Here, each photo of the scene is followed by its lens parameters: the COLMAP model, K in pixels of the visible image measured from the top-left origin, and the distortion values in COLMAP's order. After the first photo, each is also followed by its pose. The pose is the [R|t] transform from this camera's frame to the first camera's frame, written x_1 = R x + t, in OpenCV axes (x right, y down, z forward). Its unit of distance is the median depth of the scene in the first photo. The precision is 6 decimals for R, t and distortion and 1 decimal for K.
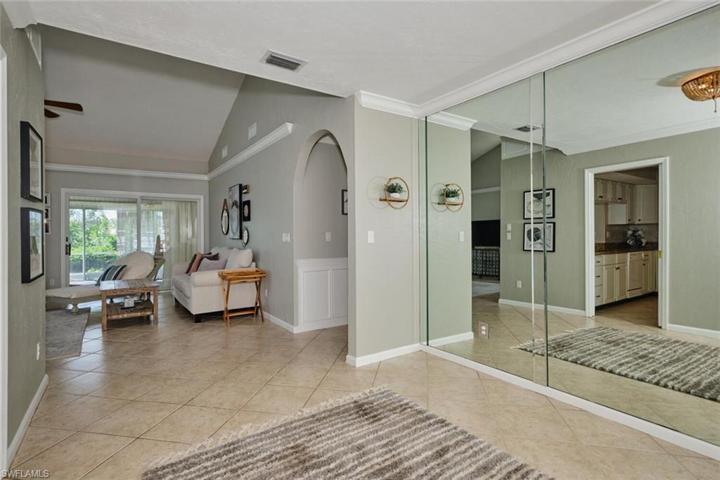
lens RADIAL K [[366.8, 0, 354.9], [0, 366.8, 228.6], [0, 0, 1]] dist [0.019552, -0.000580]
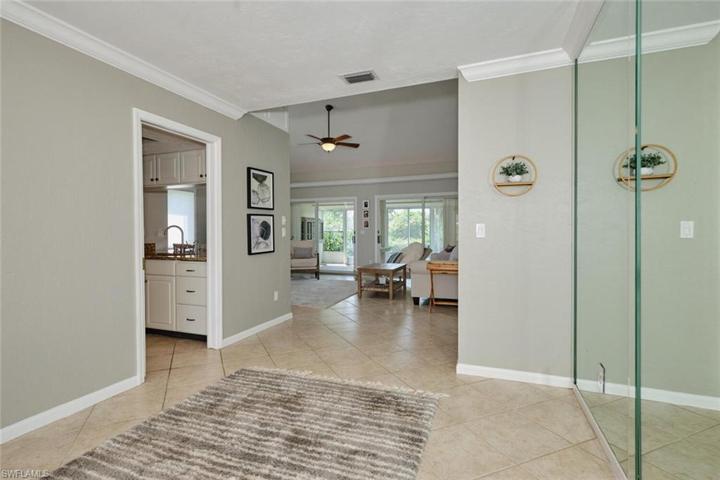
lens RADIAL K [[366.8, 0, 340.0], [0, 366.8, 228.7], [0, 0, 1]] dist [0.019552, -0.000580]
pose [[0.544328, -0.002772, -0.838868, 0.837031], [0.016763, 0.999831, 0.007573, 0.009537], [0.838705, -0.018184, 0.544282, 0.363922]]
